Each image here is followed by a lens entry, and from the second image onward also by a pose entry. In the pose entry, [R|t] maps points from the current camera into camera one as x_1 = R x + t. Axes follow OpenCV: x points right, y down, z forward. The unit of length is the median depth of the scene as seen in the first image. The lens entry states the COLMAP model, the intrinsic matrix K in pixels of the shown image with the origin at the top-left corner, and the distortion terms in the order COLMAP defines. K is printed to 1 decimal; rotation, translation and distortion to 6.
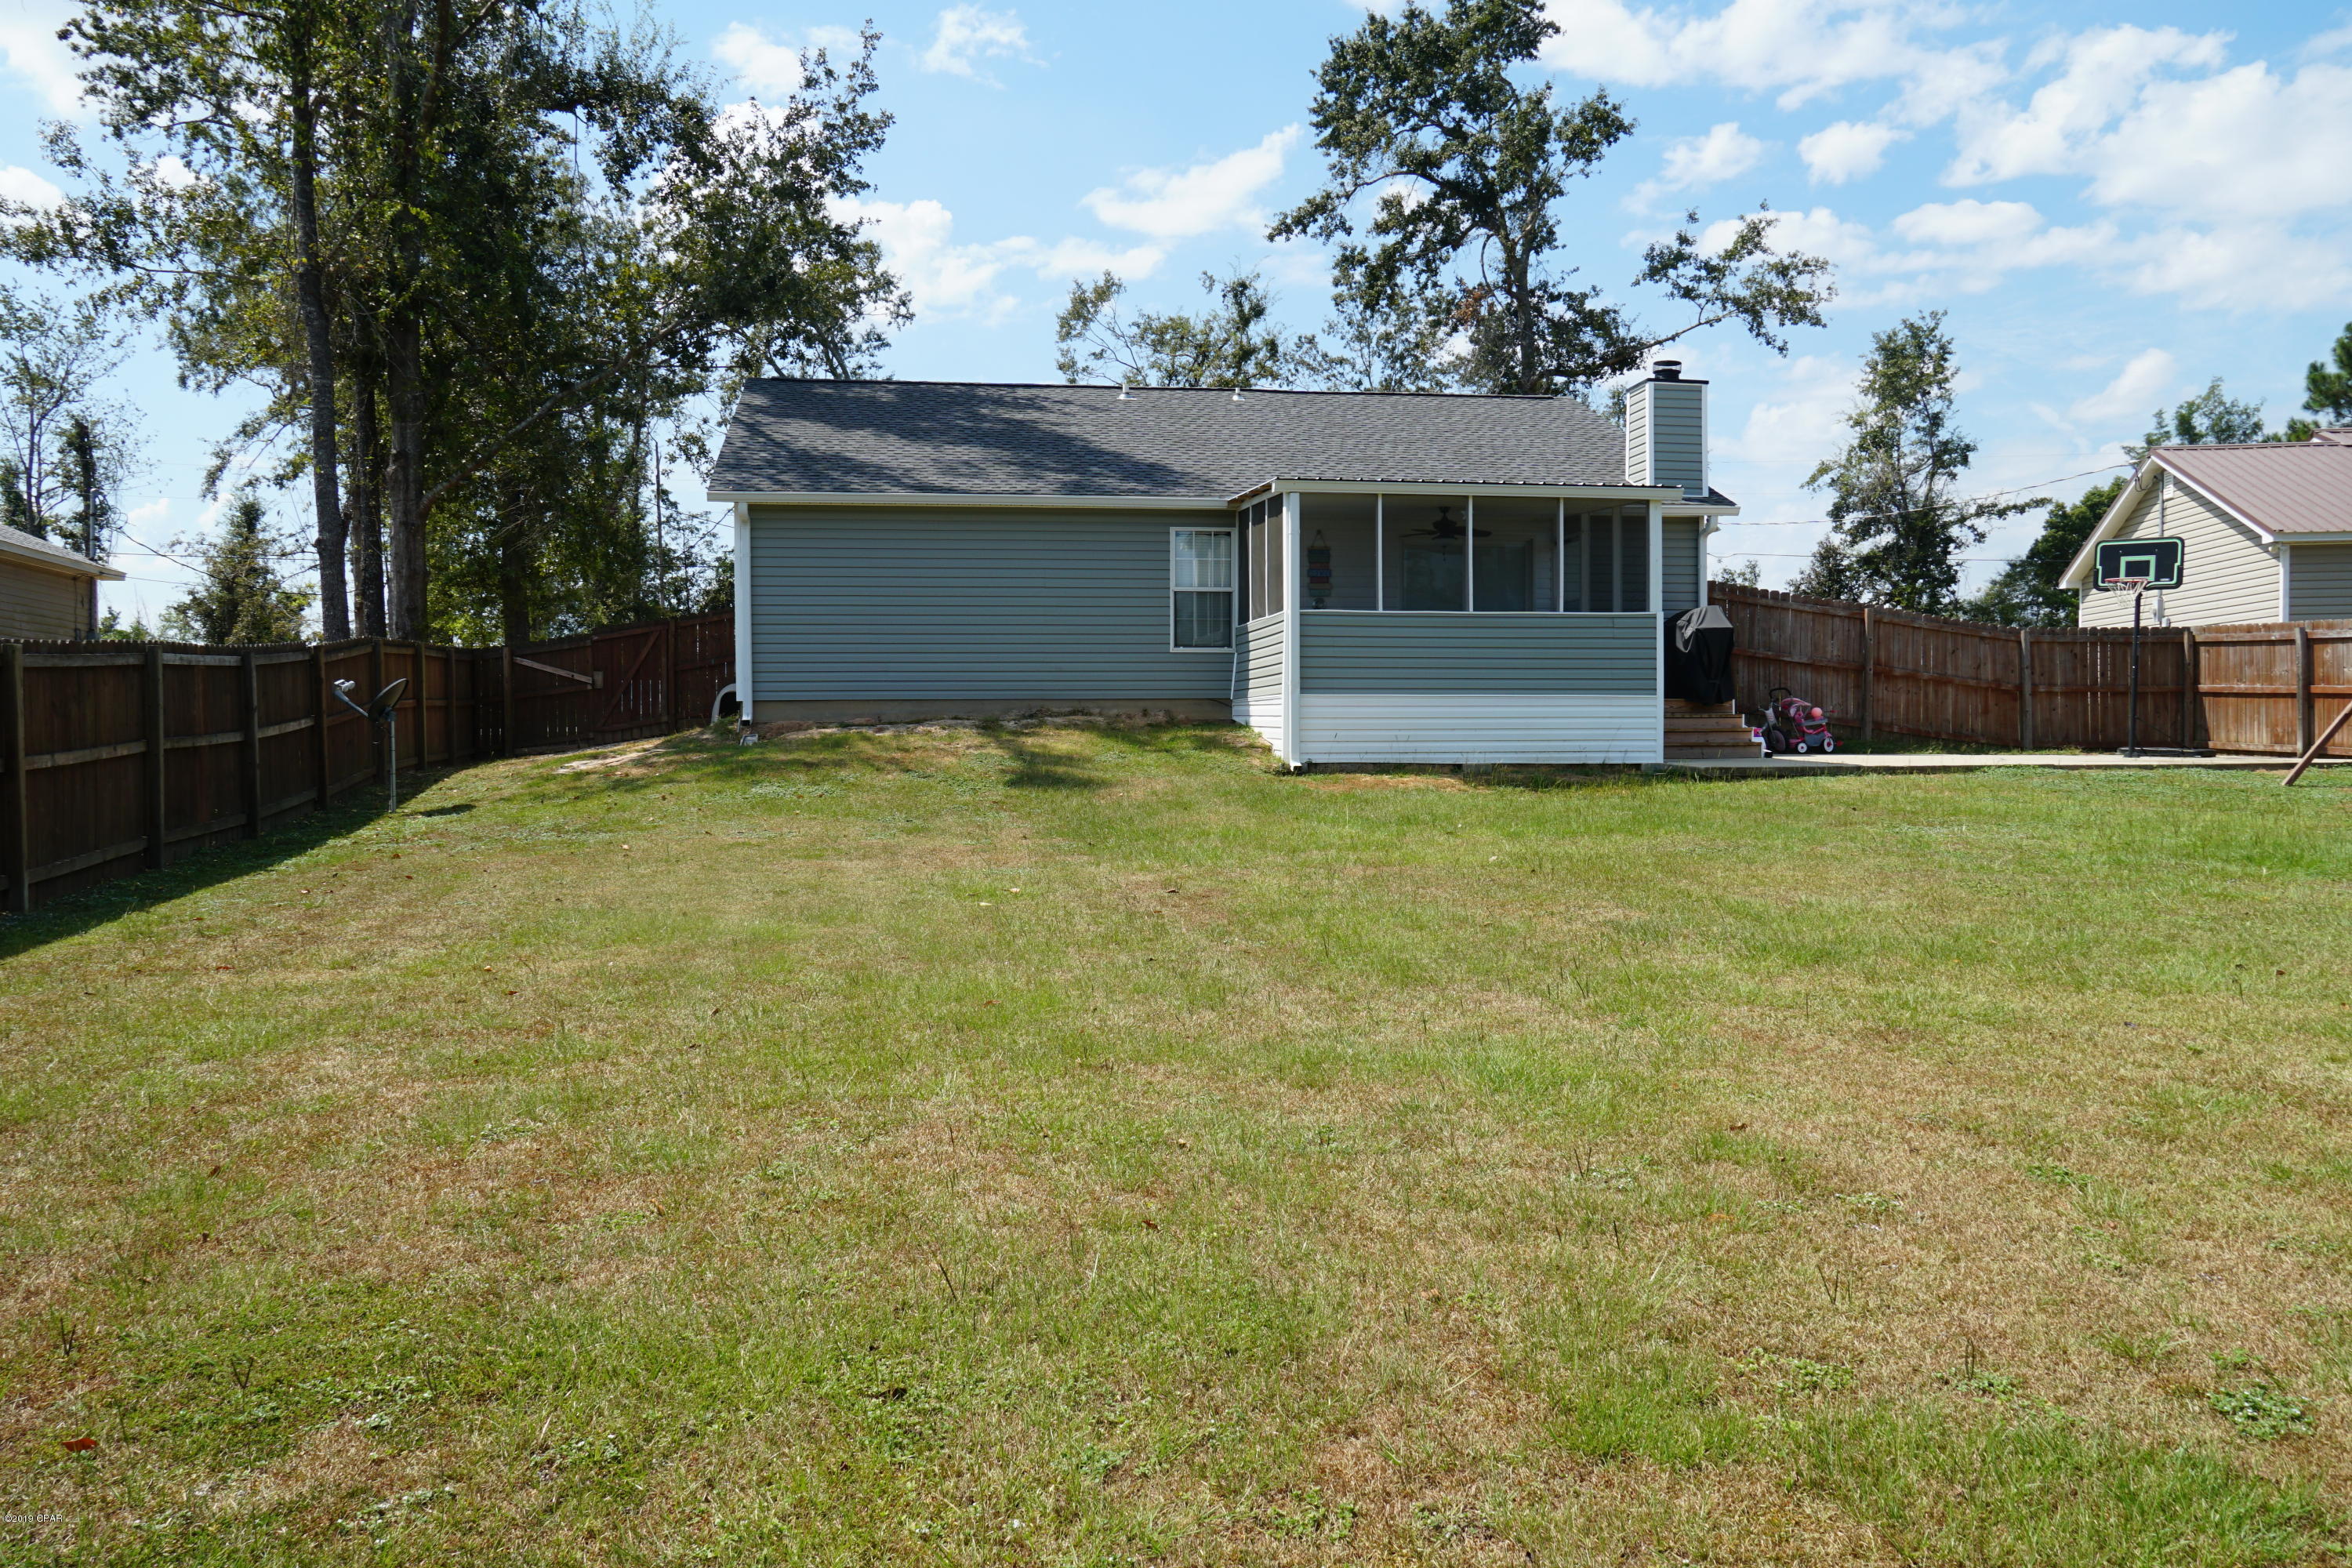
lens RADIAL K [[1823.7, 0, 1172.8], [0, 1823.7, 793.5], [0, 0, 1]] dist [-0.063722, 0.095213]
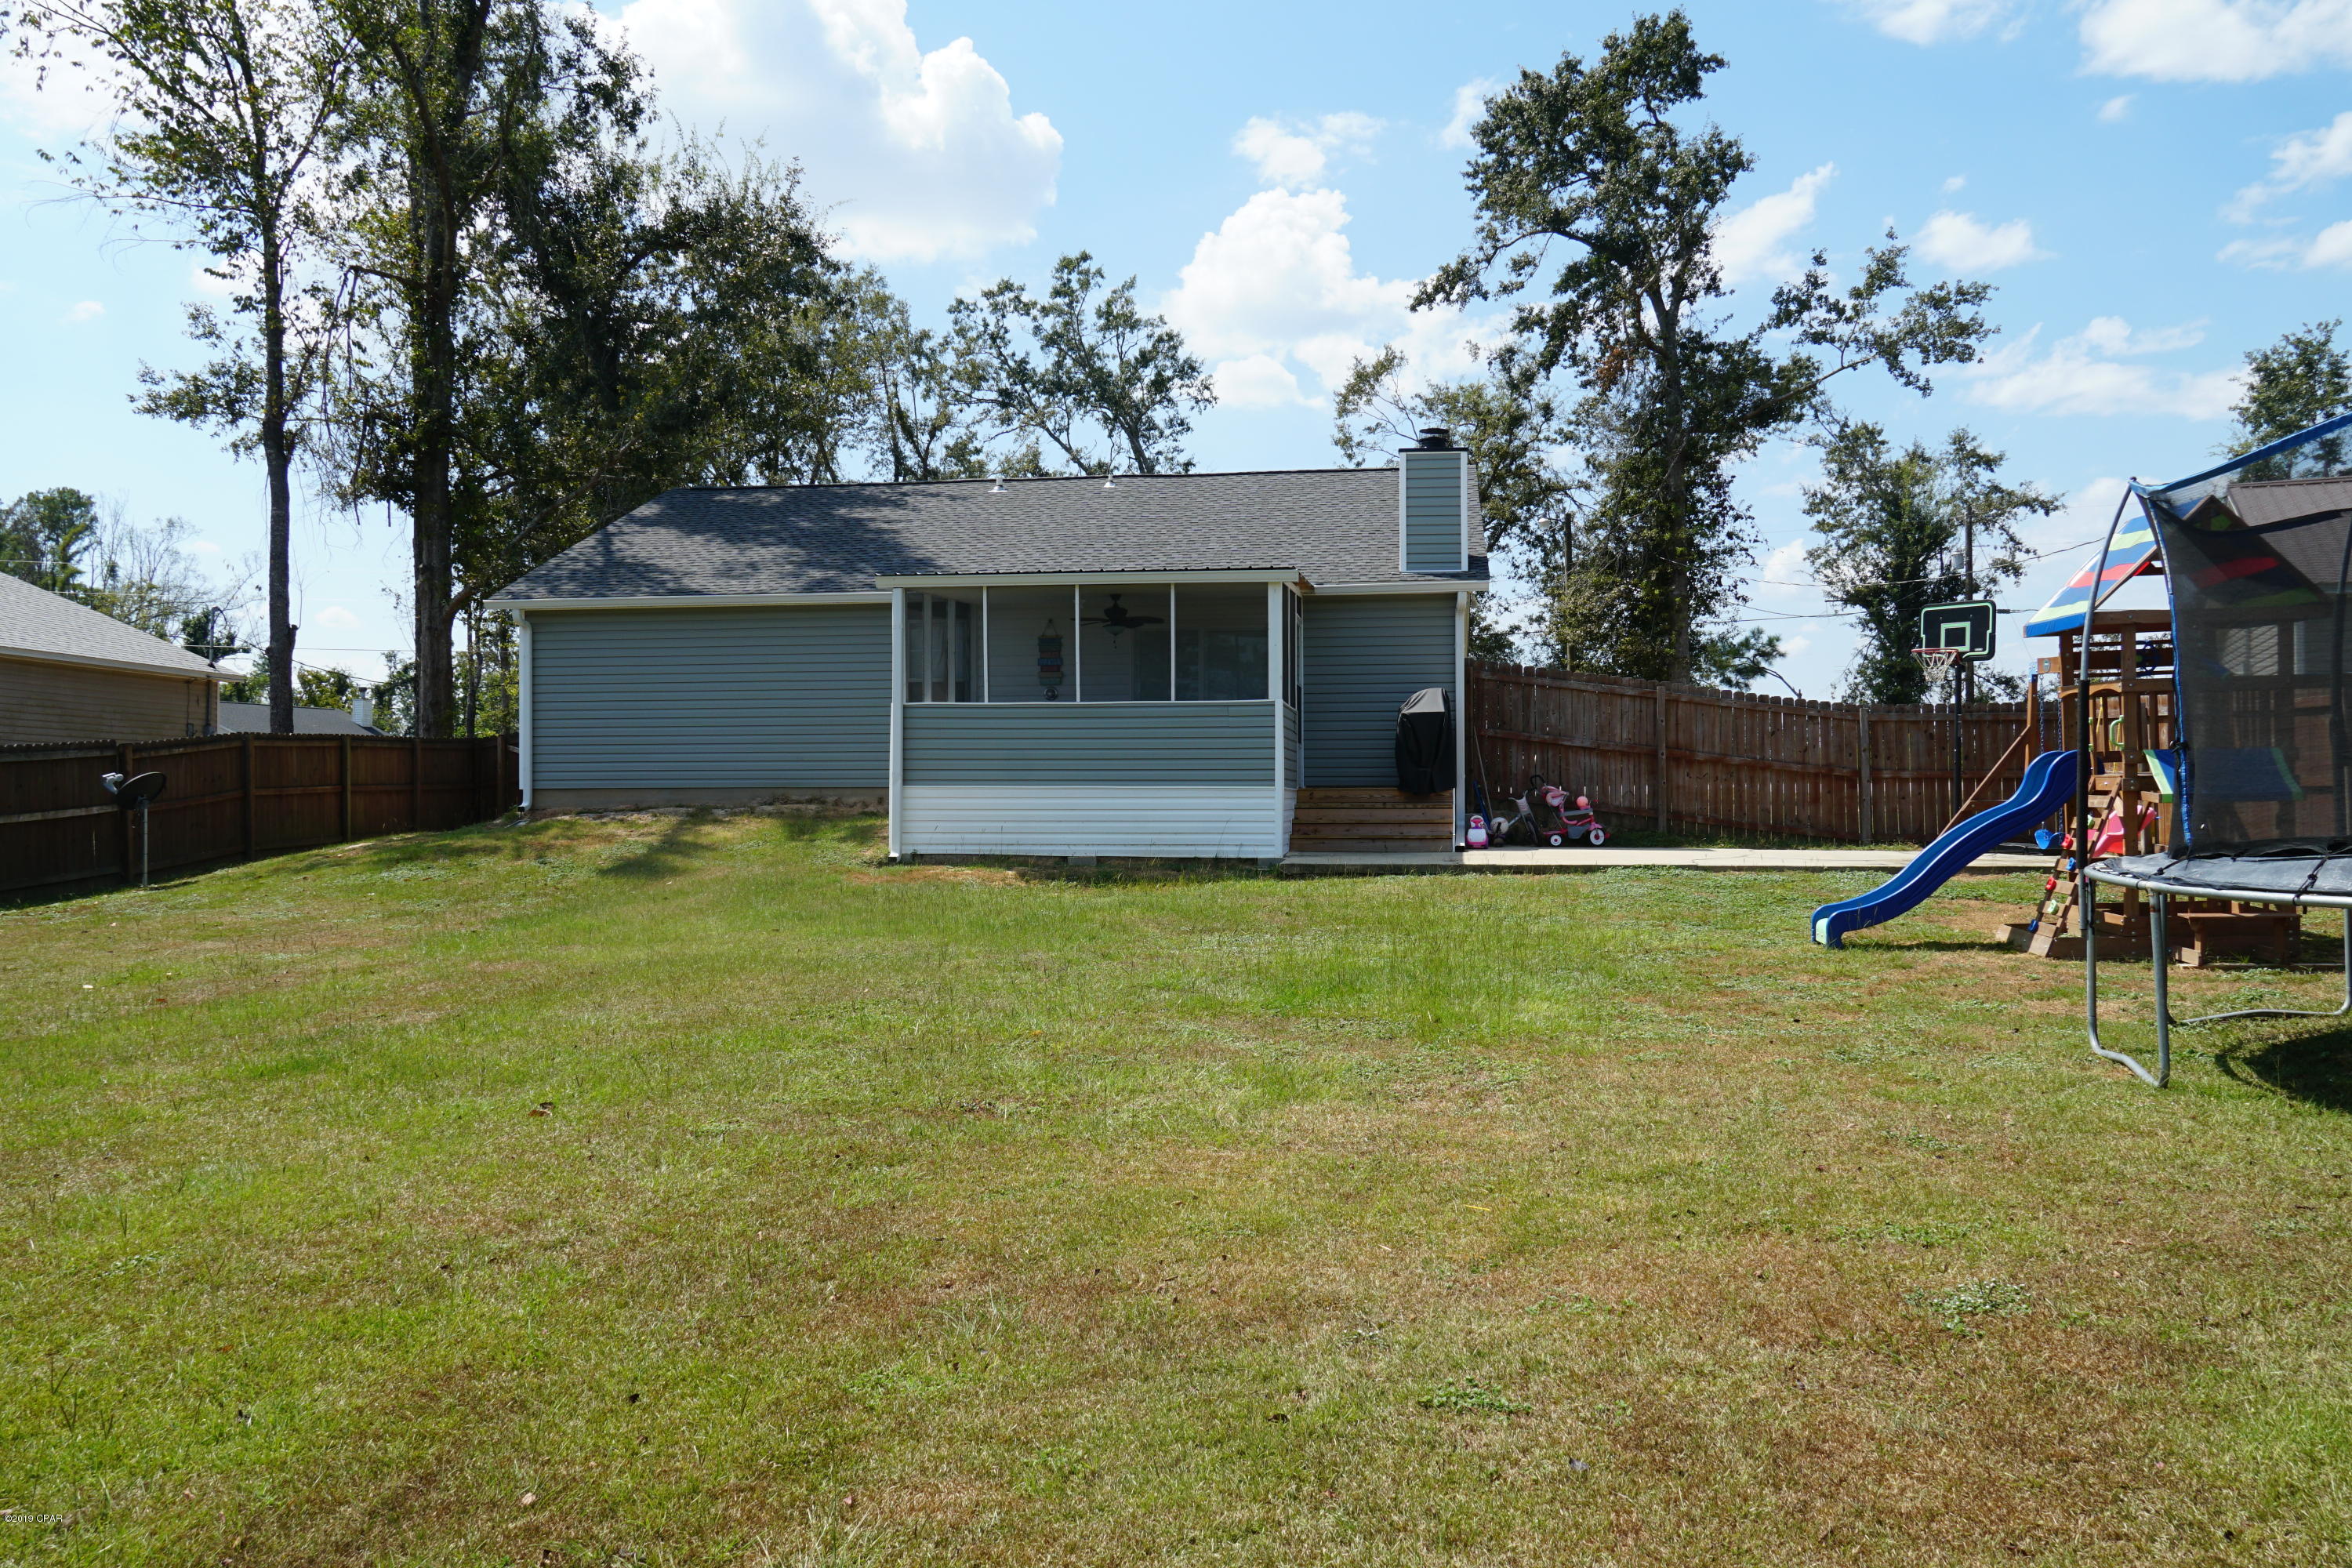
lens RADIAL K [[1818.5, 0, 1161.5], [0, 1818.5, 785.3], [0, 0, 1]] dist [-0.038259, 0.055839]
pose [[0.955975, 0.001398, -0.293444, 0.223979], [-0.013526, 0.999136, -0.039304, -0.007507], [0.293136, 0.041542, 0.955168, 0.033167]]
